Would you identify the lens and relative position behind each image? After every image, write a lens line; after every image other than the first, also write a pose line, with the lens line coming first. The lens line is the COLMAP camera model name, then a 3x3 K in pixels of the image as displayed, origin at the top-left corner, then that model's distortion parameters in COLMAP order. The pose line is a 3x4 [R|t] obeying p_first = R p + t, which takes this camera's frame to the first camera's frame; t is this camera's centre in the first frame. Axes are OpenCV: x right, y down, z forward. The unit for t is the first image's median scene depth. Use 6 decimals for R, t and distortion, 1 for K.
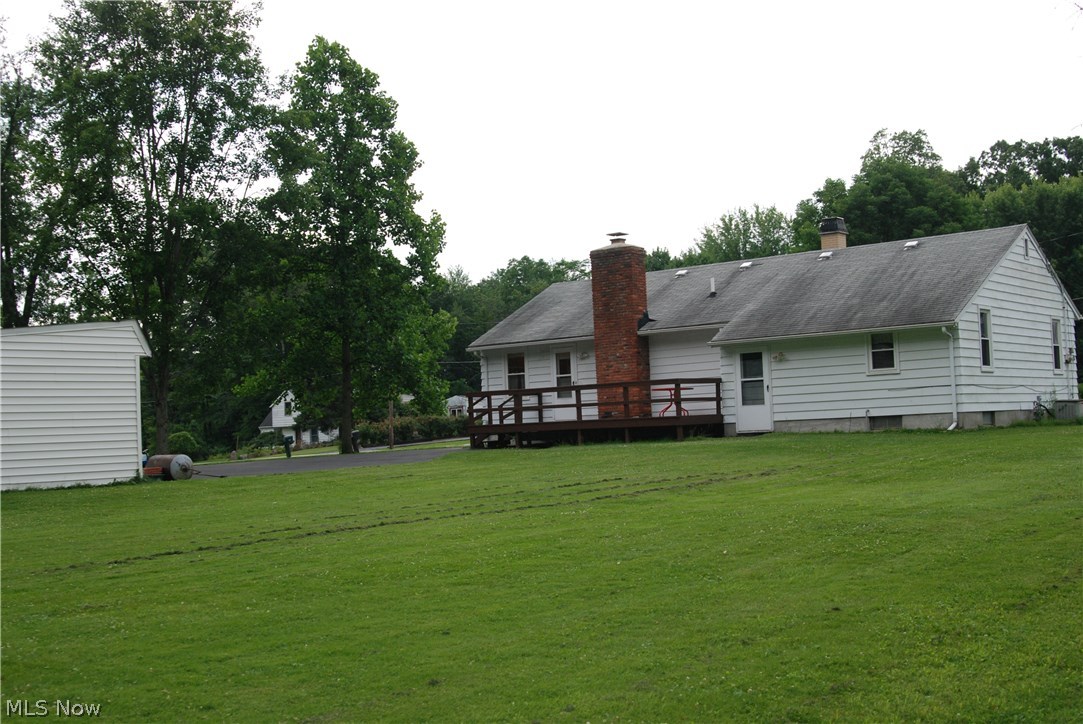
lens RADIAL K [[1341.7, 0, 523.6], [0, 1341.7, 380.6], [0, 0, 1]] dist [-0.087345, 0.030457]
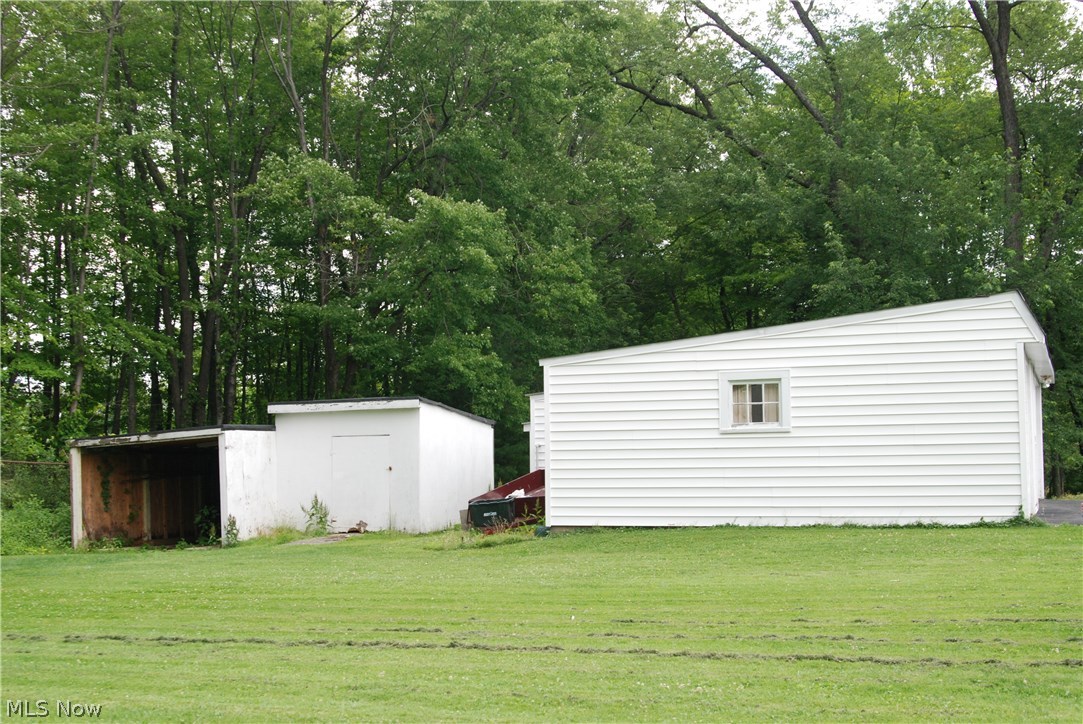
lens RADIAL K [[1429.2, 0, 541.5], [0, 1429.2, 362.0], [0, 0, 1]] dist [-0.076221, -0.035028]
pose [[0.305528, -0.026850, -0.951805, 0.114588], [0.035330, 0.999234, -0.016847, -0.001698], [0.951527, -0.028481, 0.306242, 0.181844]]
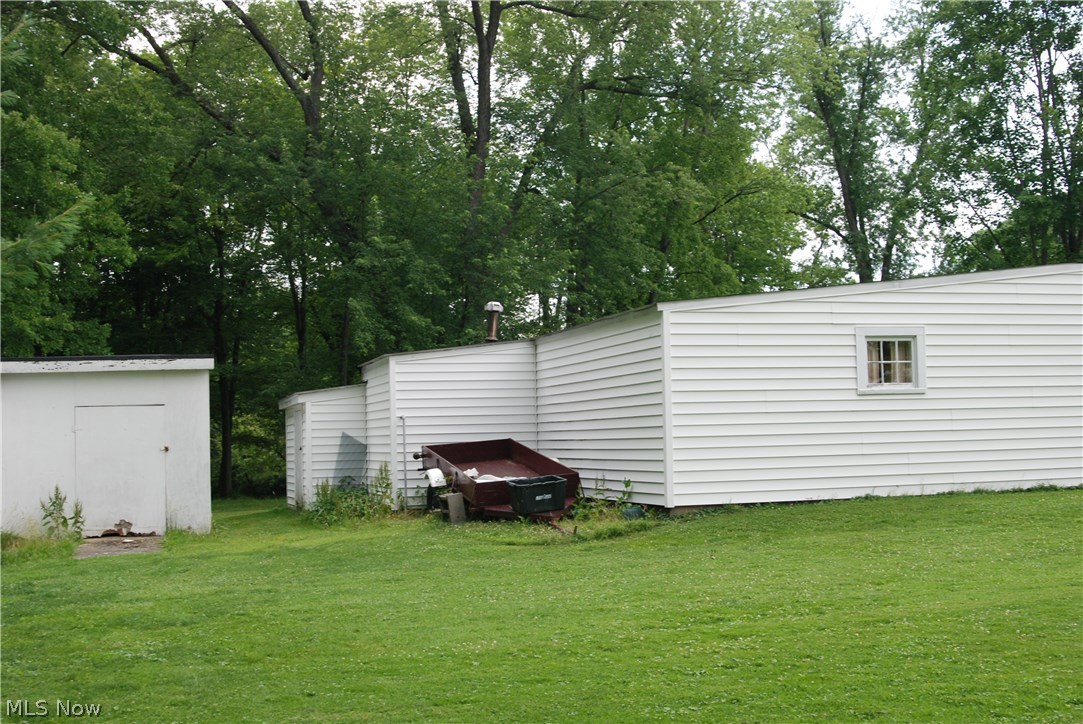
lens RADIAL K [[1341.7, 0, 523.6], [0, 1341.7, 380.6], [0, 0, 1]] dist [-0.087345, 0.030457]
pose [[0.824206, -0.003072, -0.566282, -0.050845], [0.011375, 0.999873, 0.011133, 0.002895], [0.566176, -0.015617, 0.824137, 0.077266]]
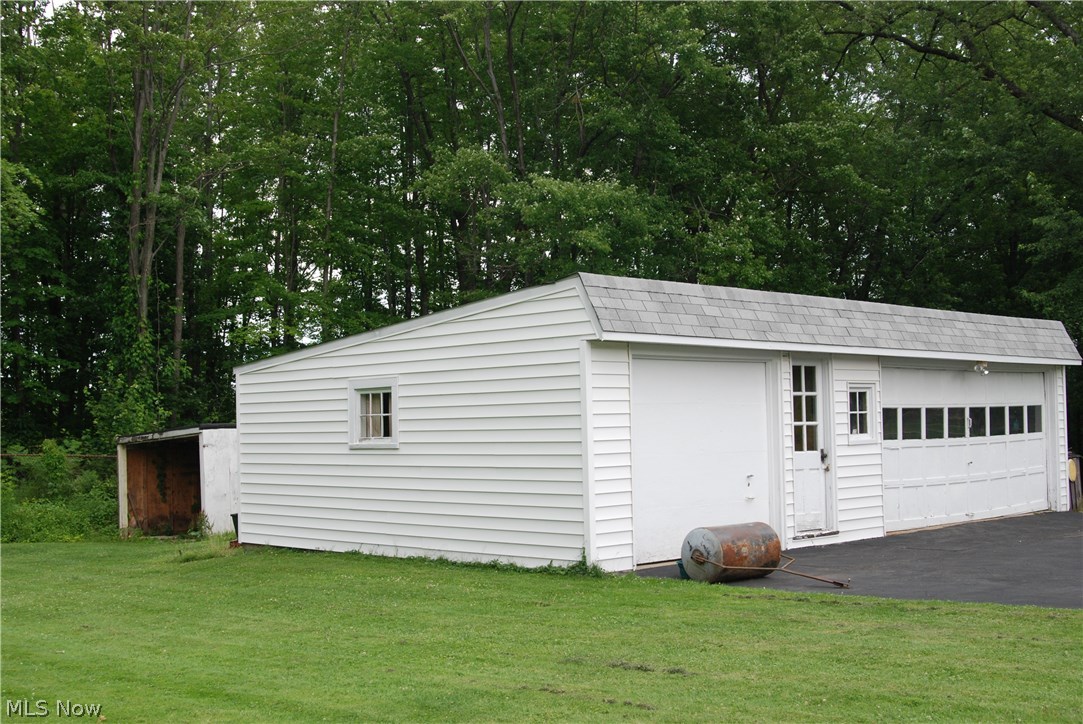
lens RADIAL K [[1341.7, 0, 523.6], [0, 1341.7, 380.6], [0, 0, 1]] dist [-0.087345, 0.030457]
pose [[-0.123591, 0.004546, -0.992323, 0.087259], [0.054477, 0.998513, -0.002211, -0.000856], [0.990837, -0.054332, -0.123654, 0.353797]]
